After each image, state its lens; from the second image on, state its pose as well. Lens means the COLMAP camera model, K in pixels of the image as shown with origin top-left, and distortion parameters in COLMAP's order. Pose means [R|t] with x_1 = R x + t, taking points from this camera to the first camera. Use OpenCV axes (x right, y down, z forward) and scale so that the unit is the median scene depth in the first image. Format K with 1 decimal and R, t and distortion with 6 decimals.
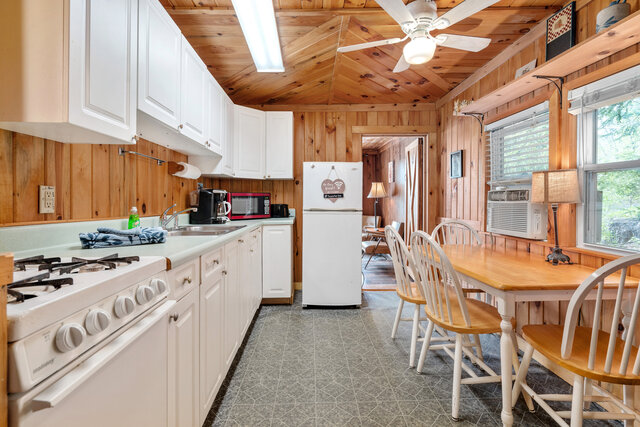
lens RADIAL K [[294.5, 0, 319.4], [0, 294.5, 203.7], [0, 0, 1]] dist [-0.000390, 0.000012]
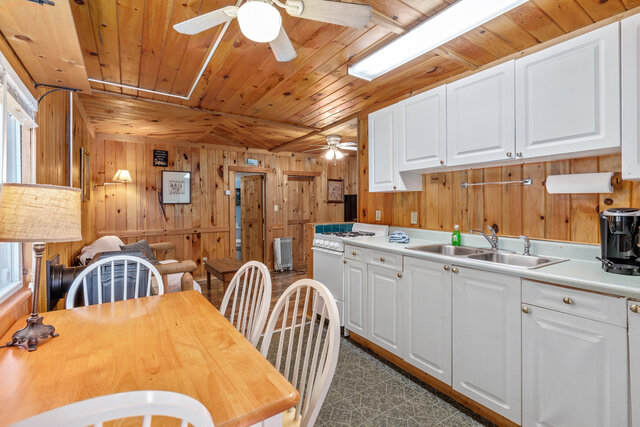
lens RADIAL K [[294.5, 0, 319.4], [0, 294.5, 203.7], [0, 0, 1]] dist [-0.000390, 0.000012]
pose [[-0.855864, -0.002730, -0.517193, 0.708996], [-0.003643, 0.999993, 0.000750, -0.097120], [0.517188, 0.002526, -0.855868, 2.039043]]
